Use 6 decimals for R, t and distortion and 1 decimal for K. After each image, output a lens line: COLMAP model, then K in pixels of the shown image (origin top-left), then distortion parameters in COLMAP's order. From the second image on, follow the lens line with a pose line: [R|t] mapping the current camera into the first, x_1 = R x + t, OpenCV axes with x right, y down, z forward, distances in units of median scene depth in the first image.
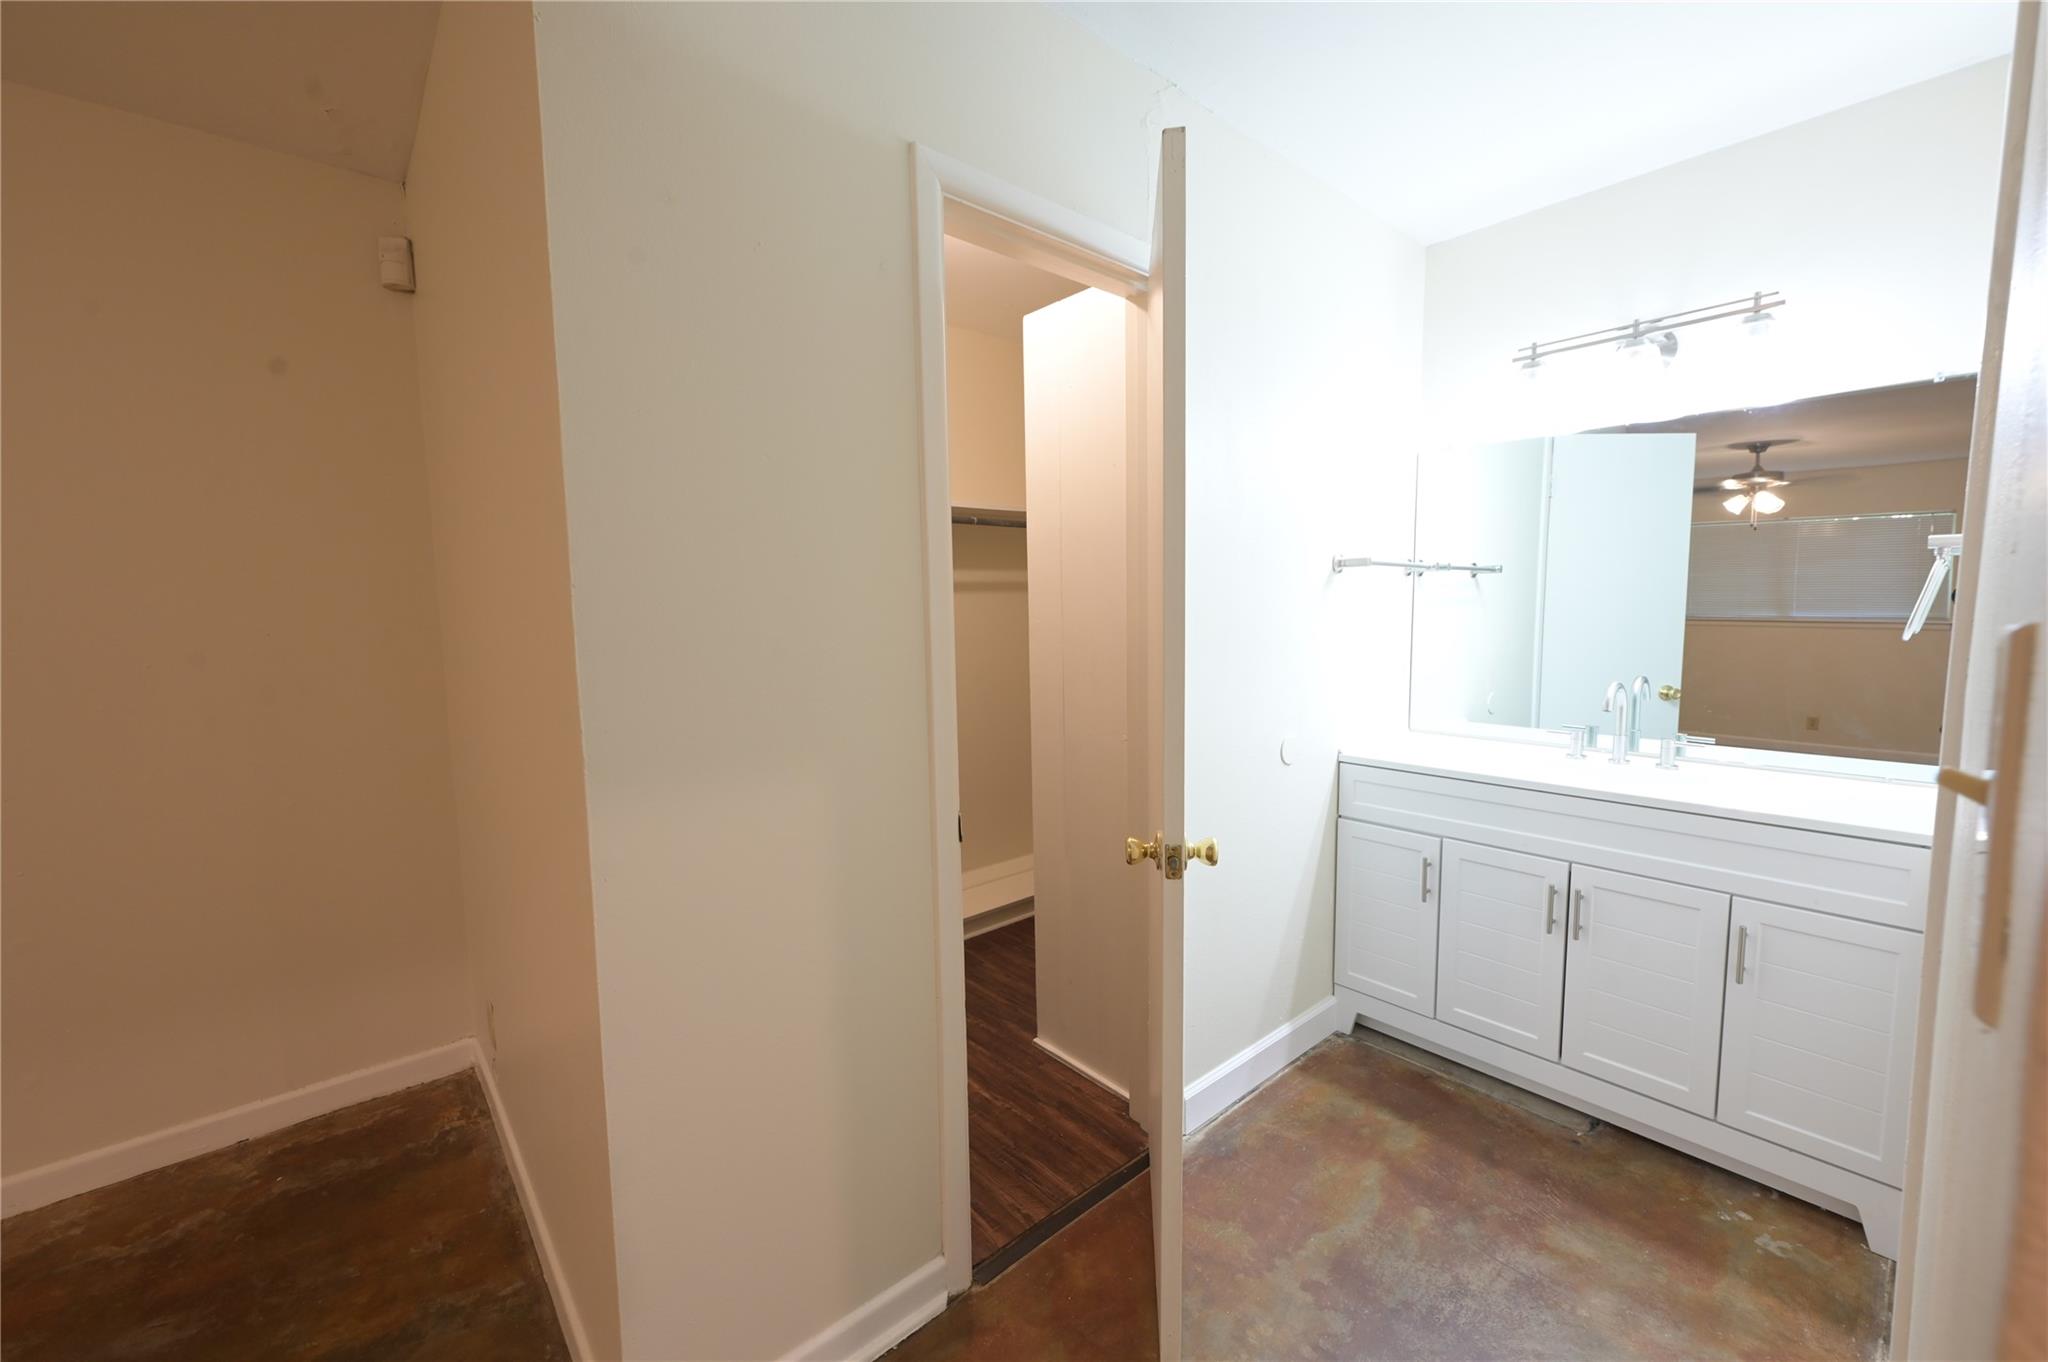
lens RADIAL K [[802.5, 0, 1022.1], [0, 802.5, 683.8], [0, 0, 1]] dist [0.001796, 0.000009]
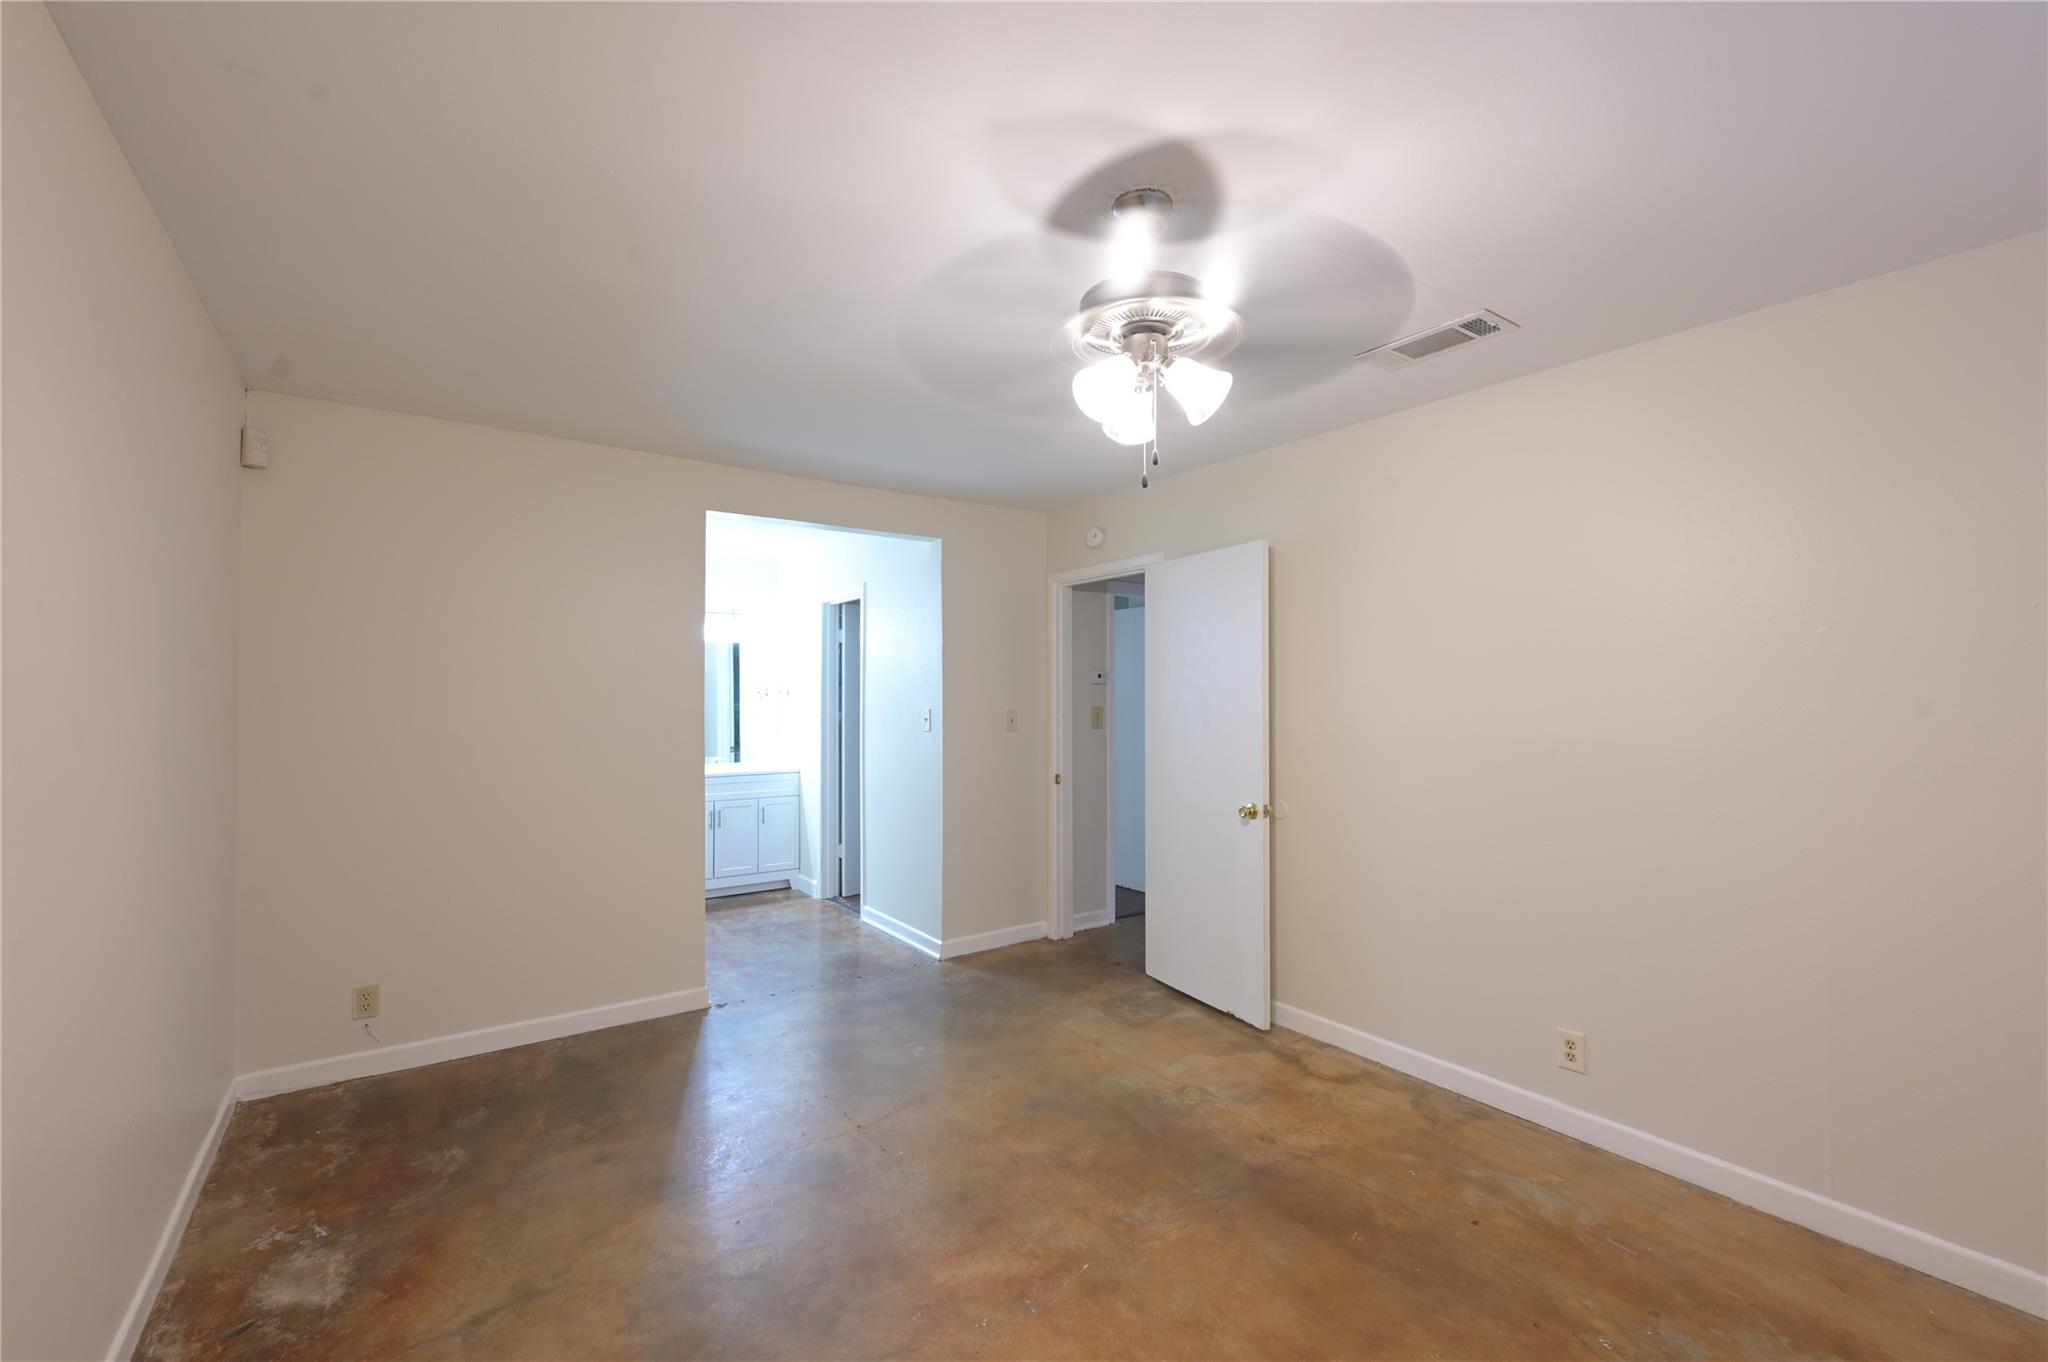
lens RADIAL K [[862.0, 0, 1021.9], [0, 862.0, 689.4], [0, 0, 1]] dist [0.000212, -0.000211]
pose [[0.094377, 0.022923, 0.995273, -2.315639], [0.095957, 0.994871, -0.032013, 0.039366], [-0.990901, 0.098524, 0.091693, -0.377440]]
